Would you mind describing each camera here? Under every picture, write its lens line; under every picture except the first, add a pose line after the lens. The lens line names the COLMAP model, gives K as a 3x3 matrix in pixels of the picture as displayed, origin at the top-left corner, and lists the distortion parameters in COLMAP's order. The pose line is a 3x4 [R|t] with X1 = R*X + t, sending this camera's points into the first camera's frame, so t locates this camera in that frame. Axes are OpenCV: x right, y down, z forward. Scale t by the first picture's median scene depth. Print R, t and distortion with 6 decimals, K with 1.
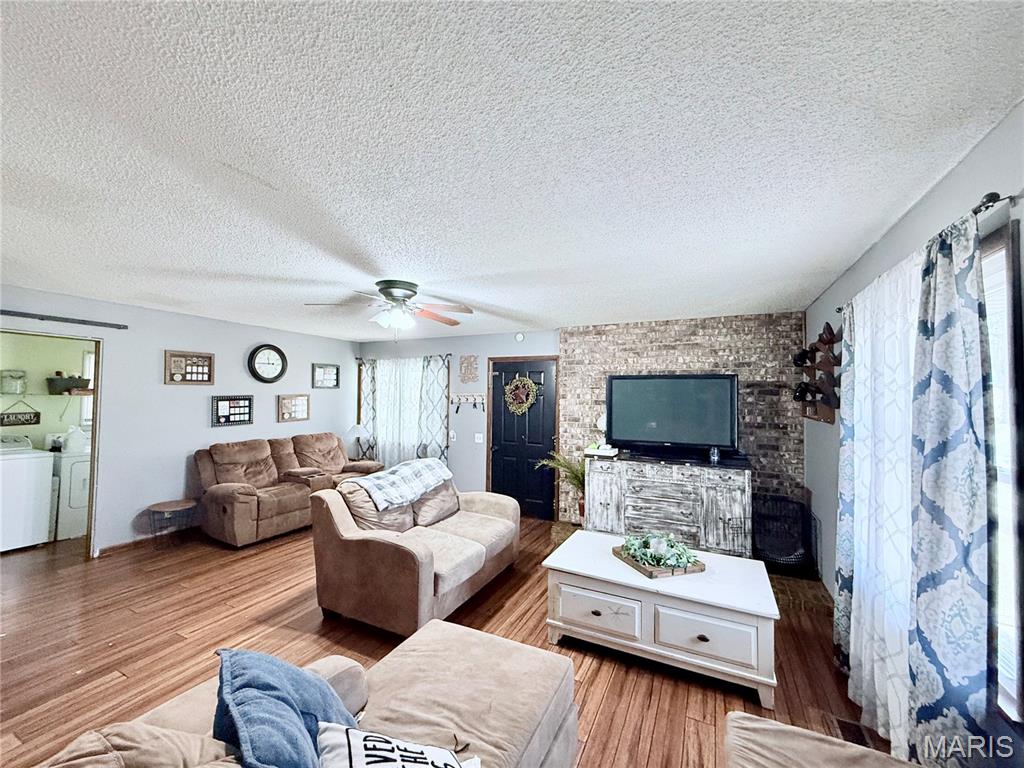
lens RADIAL K [[408.7, 0, 509.6], [0, 408.7, 383.8], [0, 0, 1]] dist [0.000396, -0.000388]
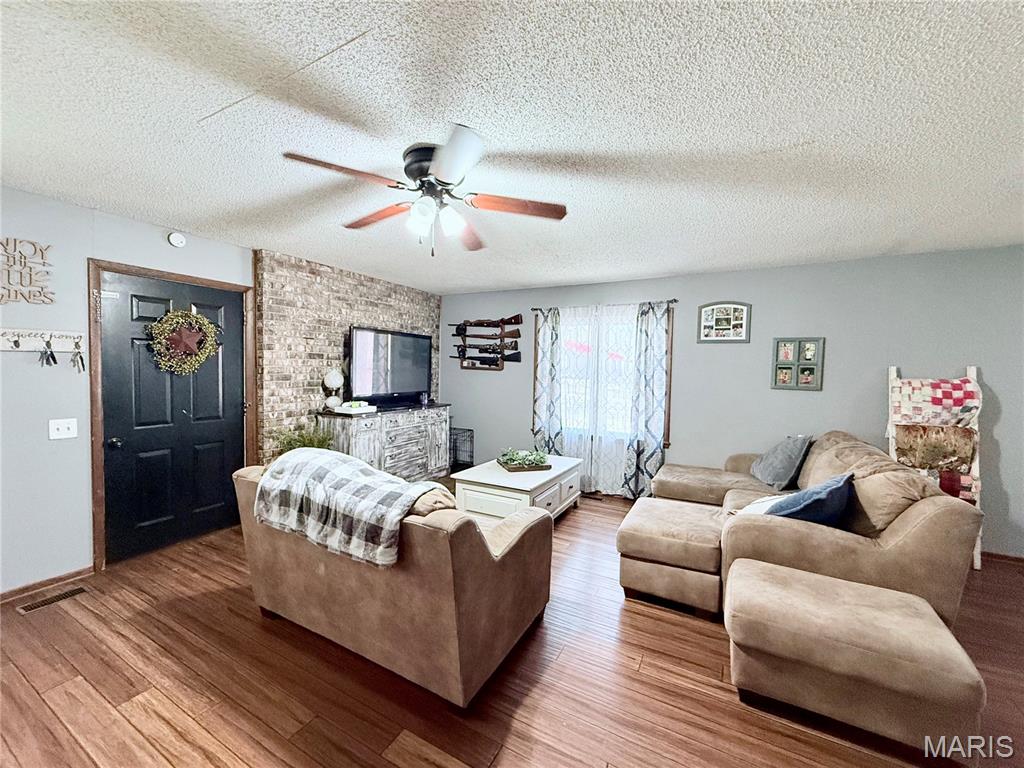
lens RADIAL K [[408.7, 0, 509.6], [0, 408.7, 383.8], [0, 0, 1]] dist [0.000396, -0.000388]
pose [[0.033194, -0.050976, 0.998148, -0.674530], [-0.049567, 0.997386, 0.052586, 0.042897], [-0.998219, -0.051221, 0.030580, 0.631107]]
